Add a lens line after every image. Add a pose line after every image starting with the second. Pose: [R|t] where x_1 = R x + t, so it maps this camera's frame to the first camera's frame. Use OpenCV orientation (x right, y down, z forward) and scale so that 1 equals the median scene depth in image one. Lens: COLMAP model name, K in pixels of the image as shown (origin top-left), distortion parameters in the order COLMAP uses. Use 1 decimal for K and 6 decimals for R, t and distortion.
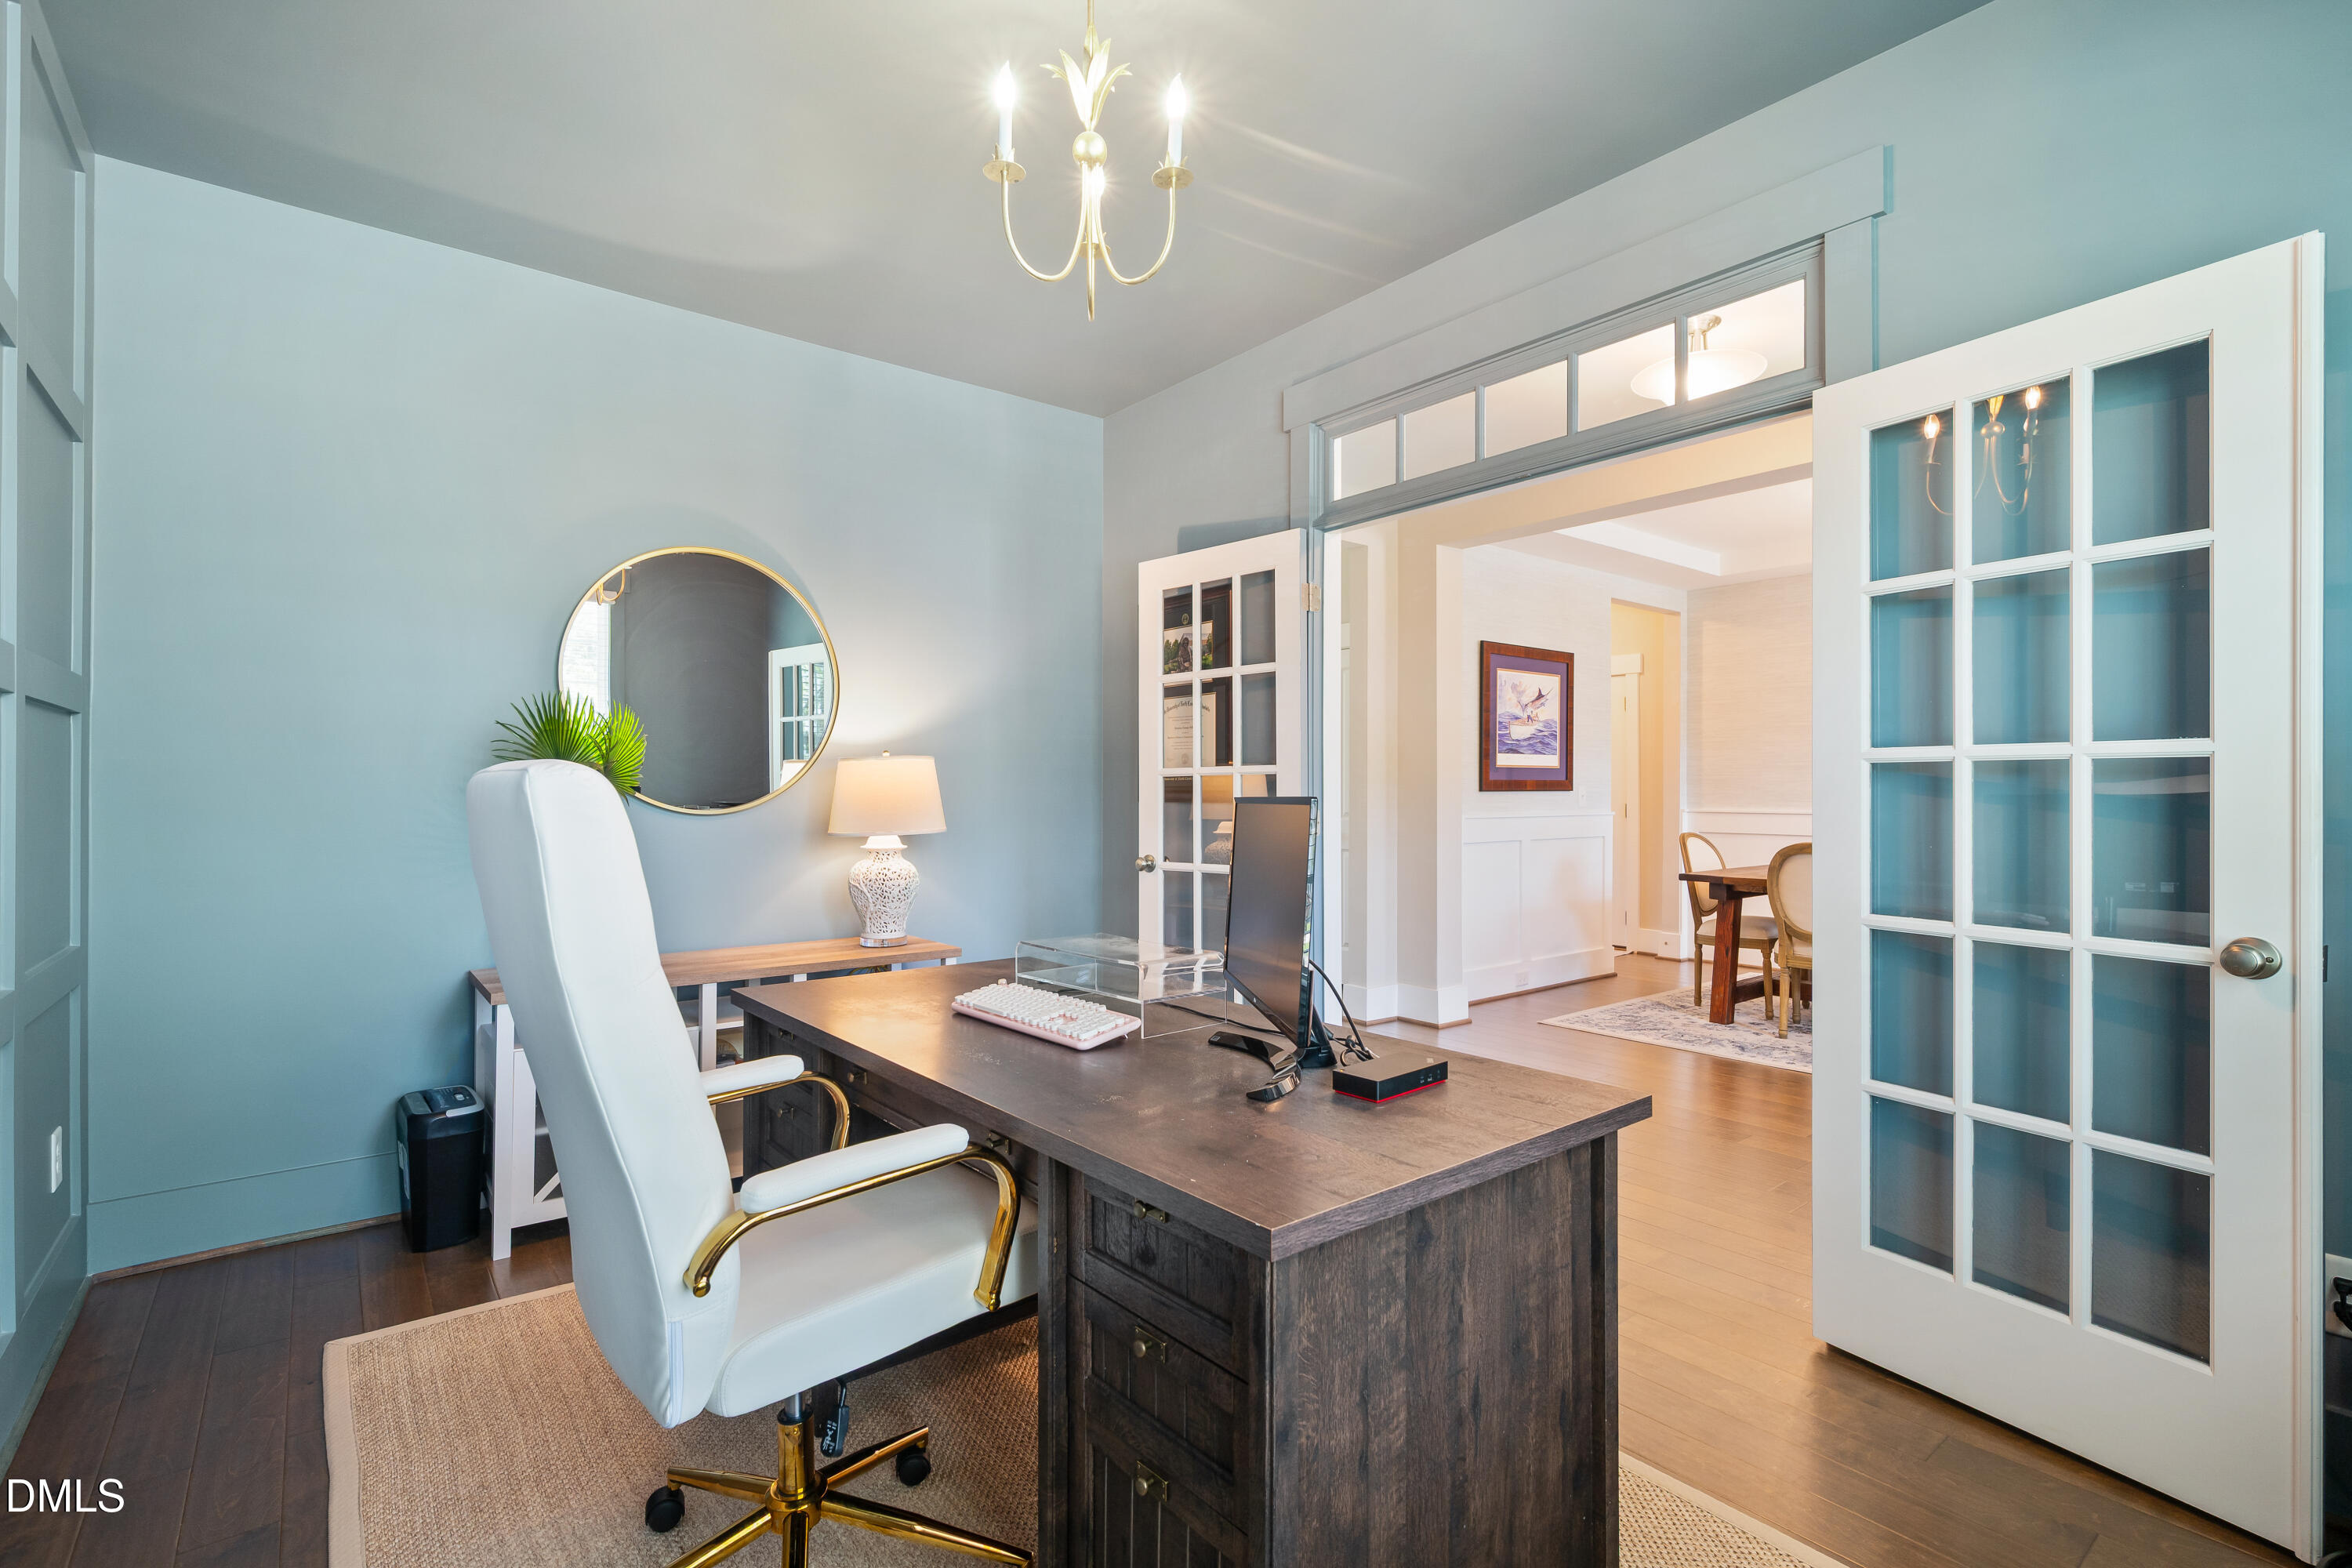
lens RADIAL K [[1073.1, 0, 1176.7], [0, 1073.1, 788.0], [0, 0, 1]] dist [0.000088, 0.000160]
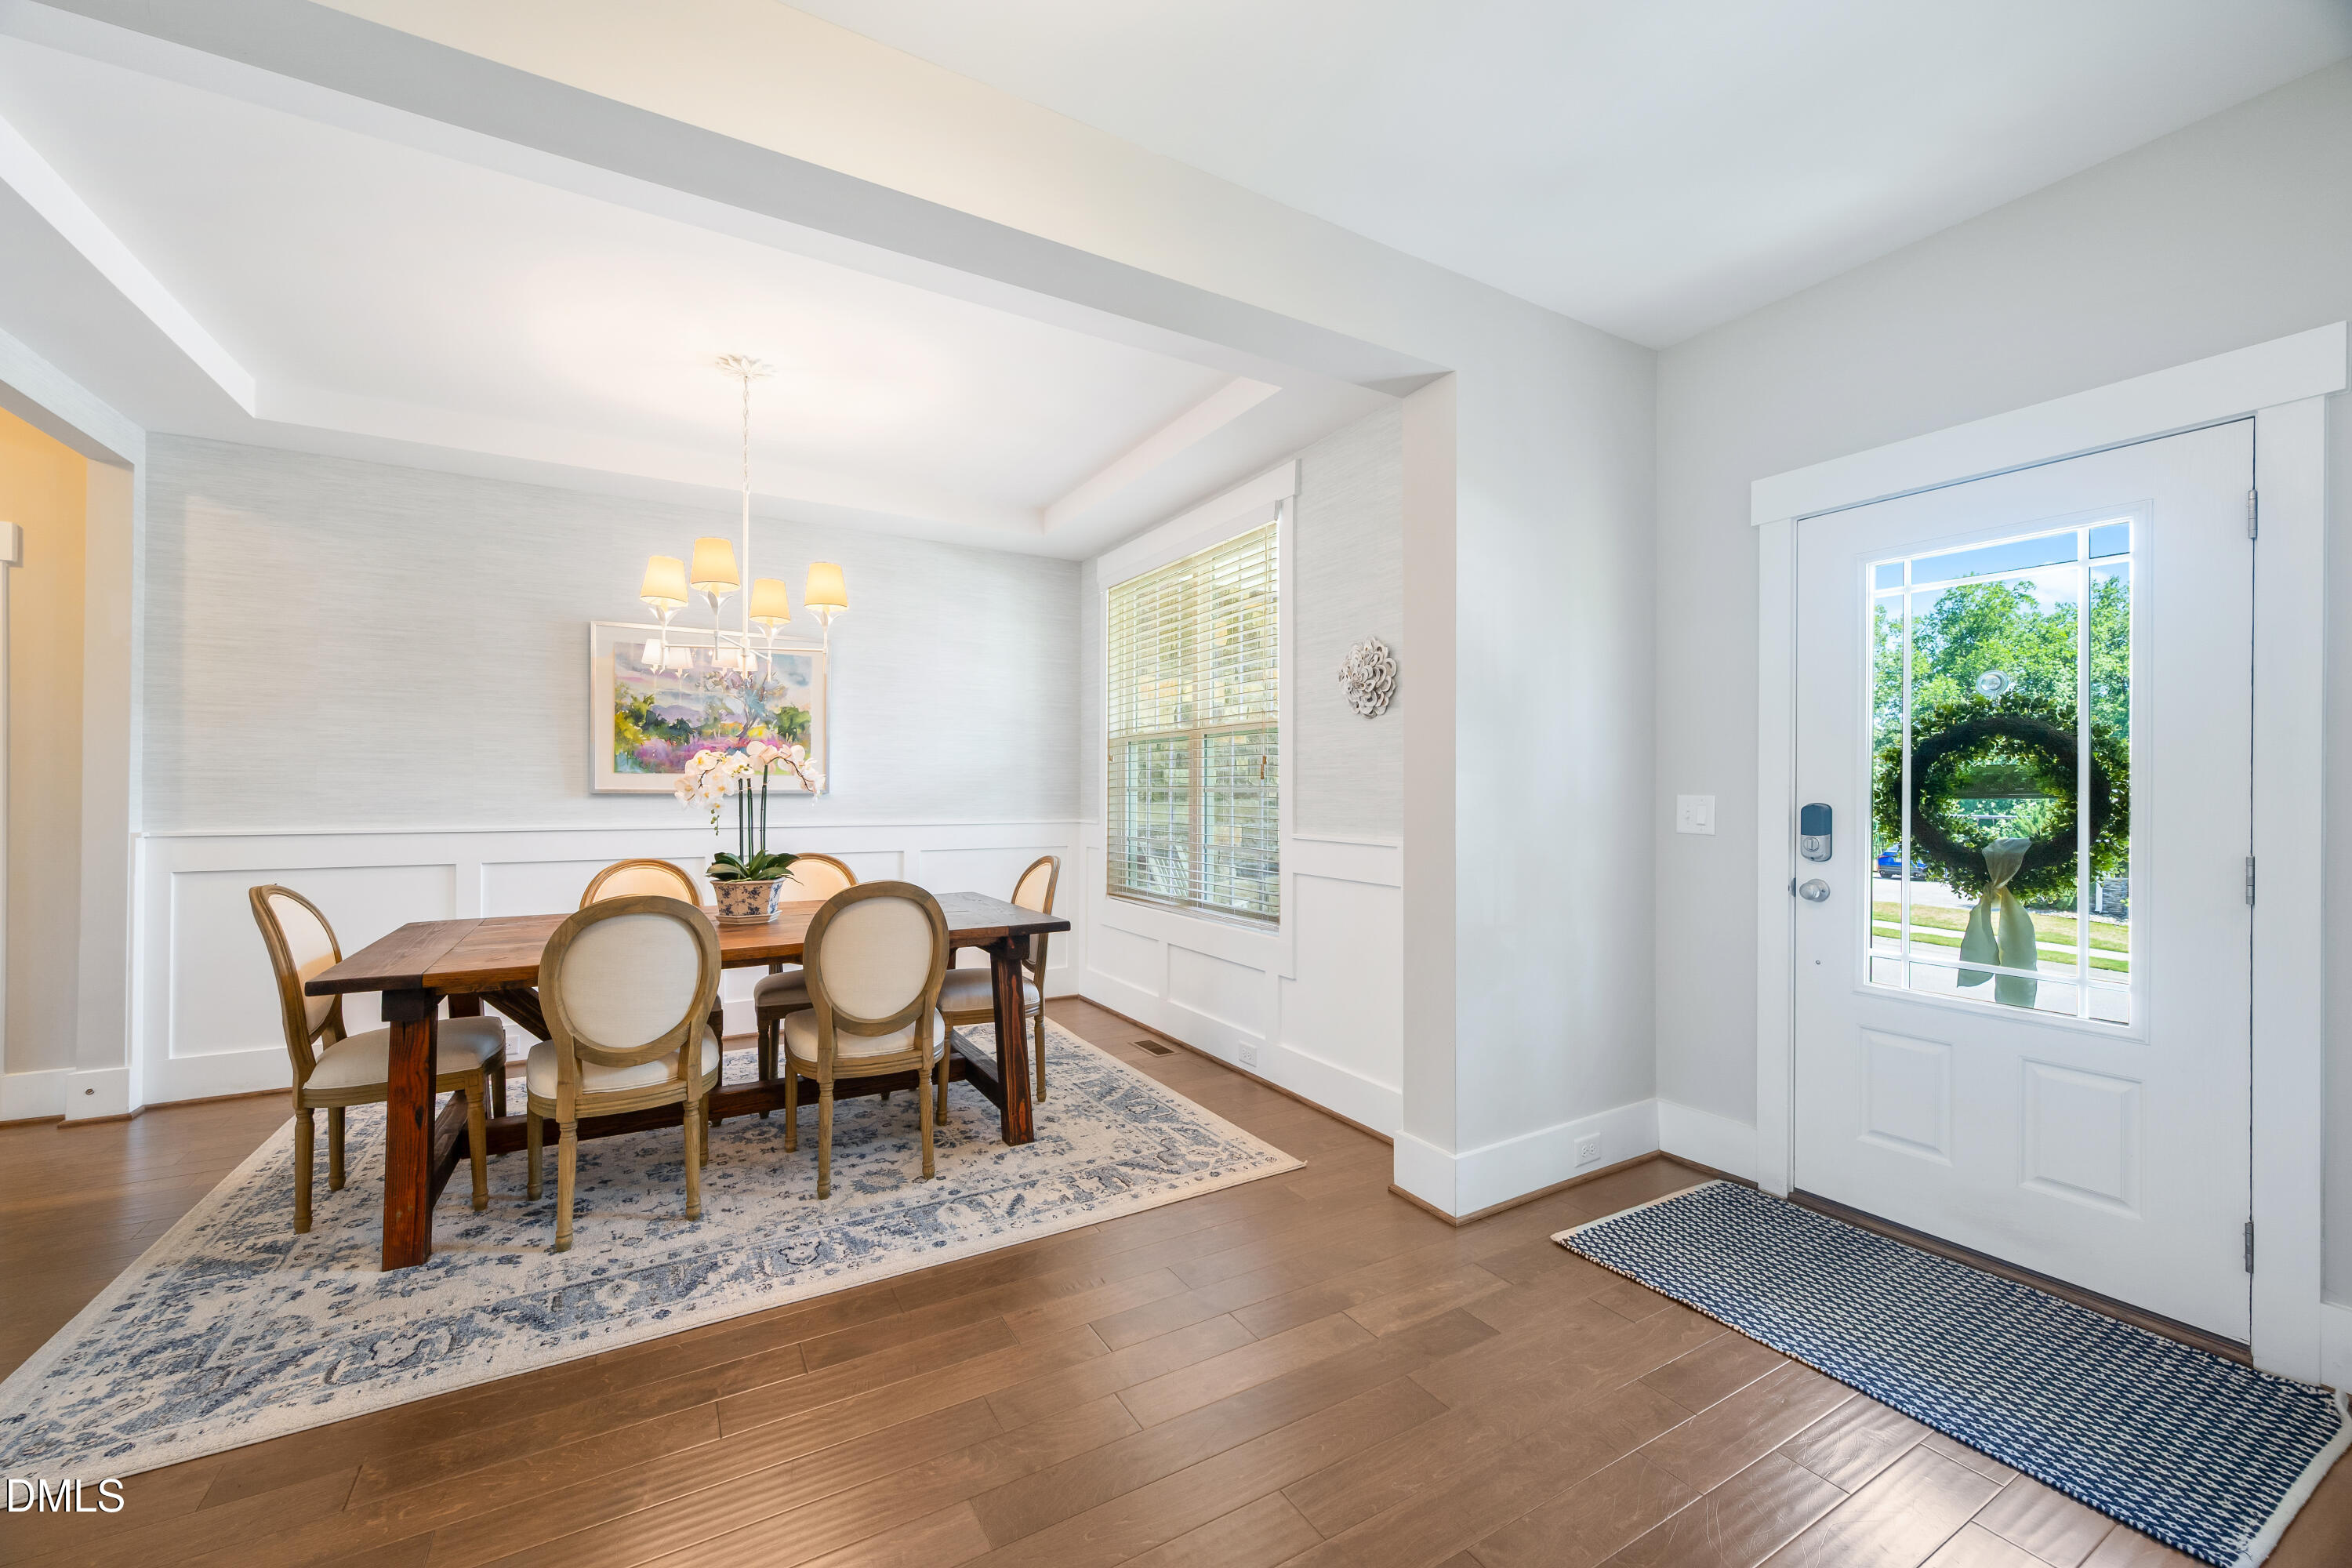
lens RADIAL K [[921.2, 0, 1169.2], [0, 921.2, 783.6], [0, 0, 1]] dist [-0.001807, -0.000128]
pose [[0.156317, 0.000094, 0.987707, 0.095221], [-0.002167, 0.999998, 0.000248, -0.005556], [-0.987705, -0.002179, 0.156316, 0.414095]]
